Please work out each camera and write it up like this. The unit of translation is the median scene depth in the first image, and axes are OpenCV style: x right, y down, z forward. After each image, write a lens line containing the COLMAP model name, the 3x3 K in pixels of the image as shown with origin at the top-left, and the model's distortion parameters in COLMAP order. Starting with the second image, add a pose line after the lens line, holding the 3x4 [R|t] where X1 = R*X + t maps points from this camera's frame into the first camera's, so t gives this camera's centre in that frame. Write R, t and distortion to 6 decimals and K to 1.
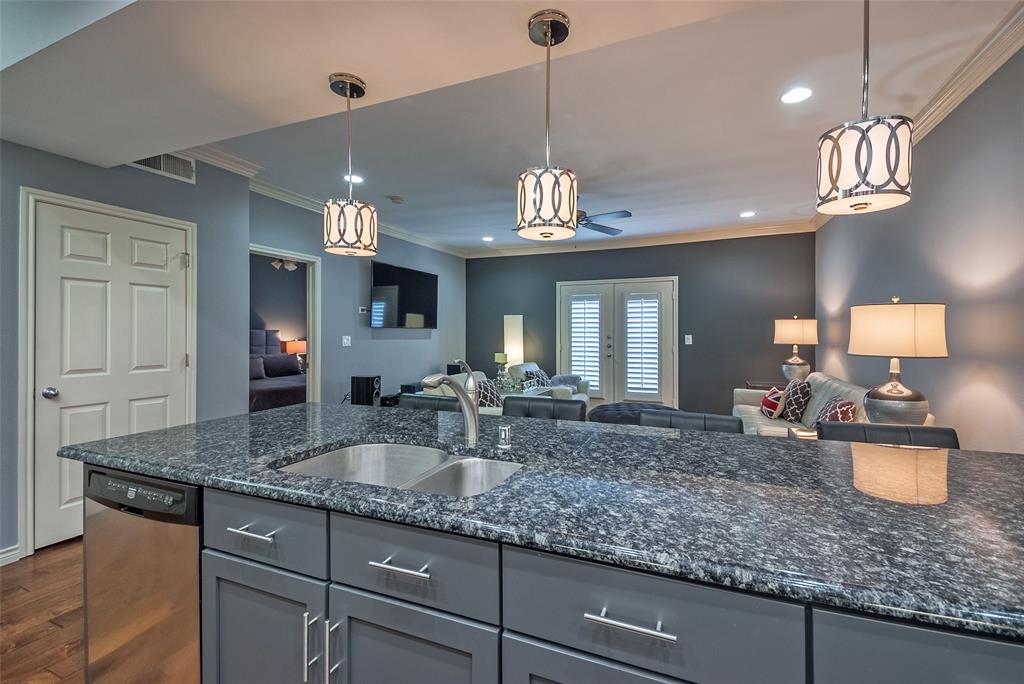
lens RADIAL K [[436.3, 0, 507.4], [0, 436.3, 330.5], [0, 0, 1]] dist [0.009087, -0.000288]
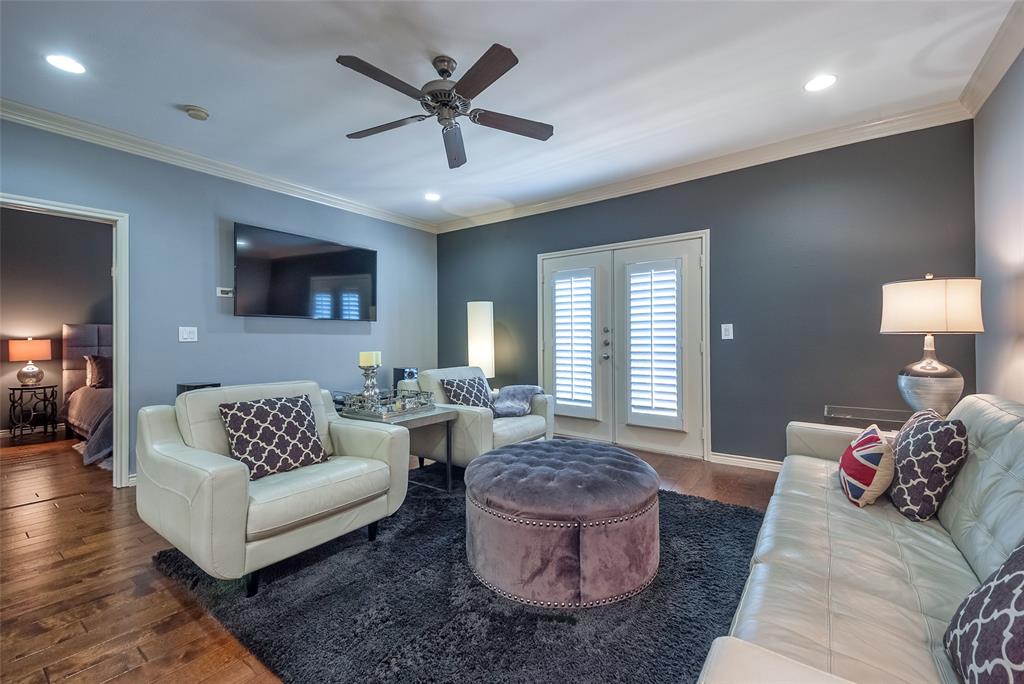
lens RADIAL K [[416.9, 0, 516.2], [0, 416.9, 335.6], [0, 0, 1]] dist [0.031464, -0.023529]
pose [[0.977926, -0.006345, -0.208857, 0.297024], [0.006403, 0.999979, -0.000398, 0.030156], [0.208855, -0.000948, 0.977946, 0.433286]]
